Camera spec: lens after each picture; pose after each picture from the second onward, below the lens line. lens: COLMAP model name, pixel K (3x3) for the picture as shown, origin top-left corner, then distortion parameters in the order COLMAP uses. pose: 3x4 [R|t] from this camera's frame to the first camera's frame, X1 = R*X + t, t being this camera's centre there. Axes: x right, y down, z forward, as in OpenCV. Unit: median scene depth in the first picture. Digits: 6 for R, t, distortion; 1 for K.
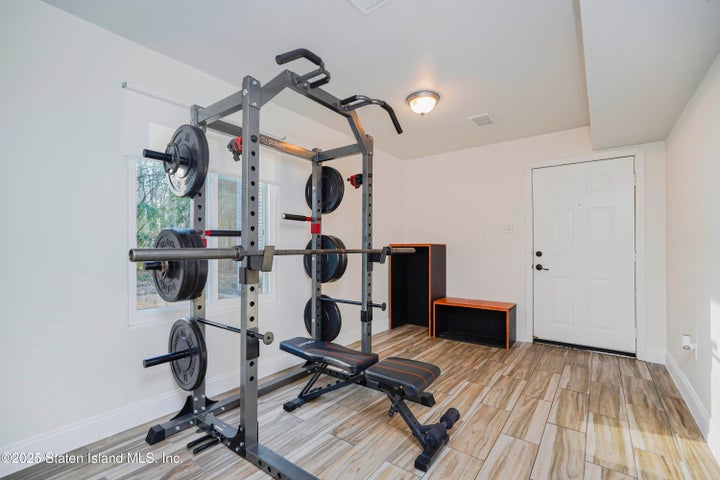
lens RADIAL K [[313.1, 0, 355.0], [0, 313.1, 241.2], [0, 0, 1]] dist [0.001243, 0.000681]
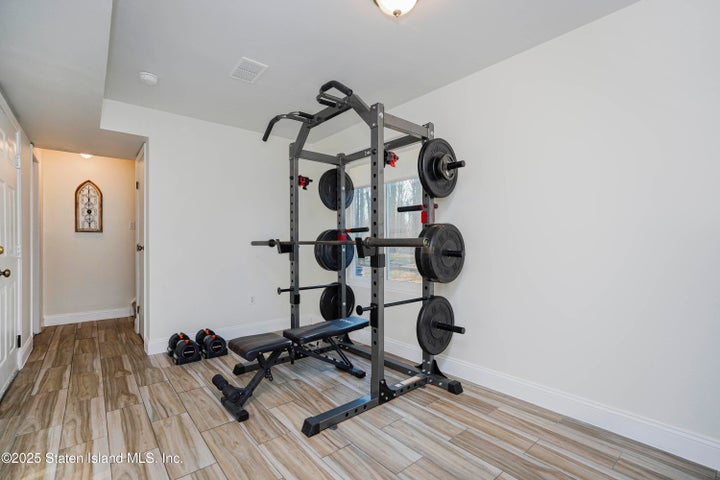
lens RADIAL K [[327.1, 0, 359.8], [0, 327.1, 237.1], [0, 0, 1]] dist [-0.001278, 0.000090]
pose [[-0.204498, -0.013632, -0.978772, 1.058343], [0.022641, 0.999570, -0.018652, 0.035744], [0.978605, -0.025975, -0.204101, 1.331400]]
